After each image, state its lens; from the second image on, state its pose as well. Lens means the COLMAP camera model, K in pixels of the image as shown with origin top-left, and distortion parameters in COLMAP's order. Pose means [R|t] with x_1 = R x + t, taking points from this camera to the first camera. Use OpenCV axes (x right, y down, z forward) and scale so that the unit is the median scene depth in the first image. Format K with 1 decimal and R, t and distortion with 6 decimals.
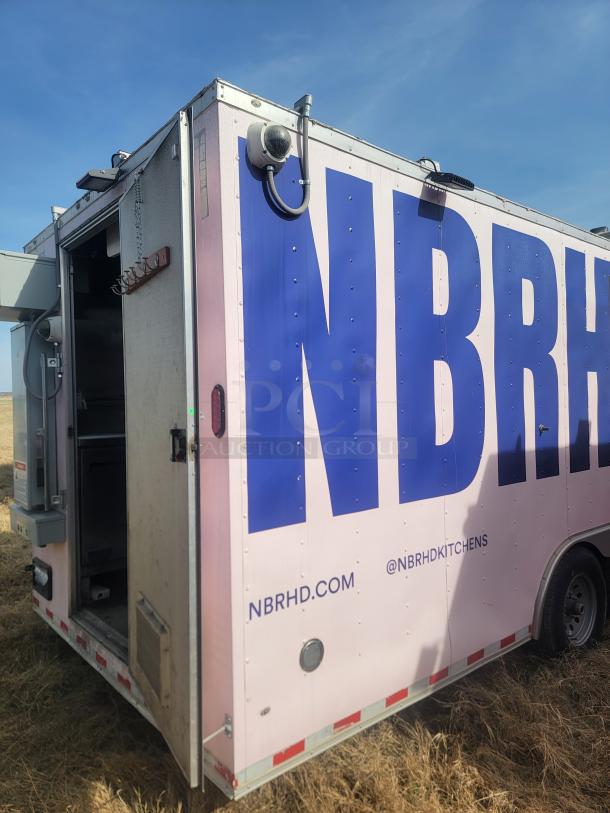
lens RADIAL K [[554.8, 0, 319.7], [0, 554.8, 409.5], [0, 0, 1]] dist [0.019601, -0.005659]
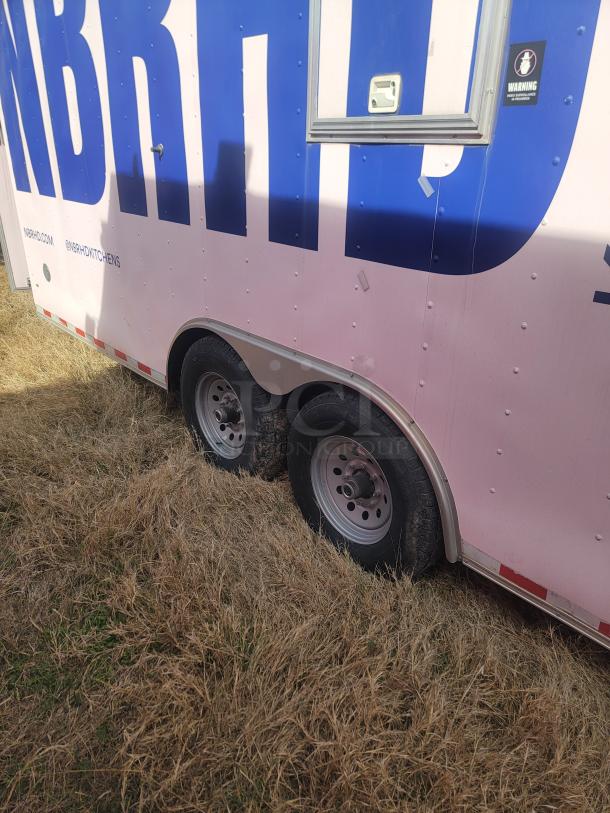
lens RADIAL K [[571.8, 0, 311.0], [0, 571.8, 409.0], [0, 0, 1]] dist [0.053636, -0.051279]
pose [[0.051833, 0.449091, -0.891981, 1.225314], [-0.003979, 0.893268, 0.449507, -0.003752], [0.998648, -0.019750, 0.048088, 1.137848]]
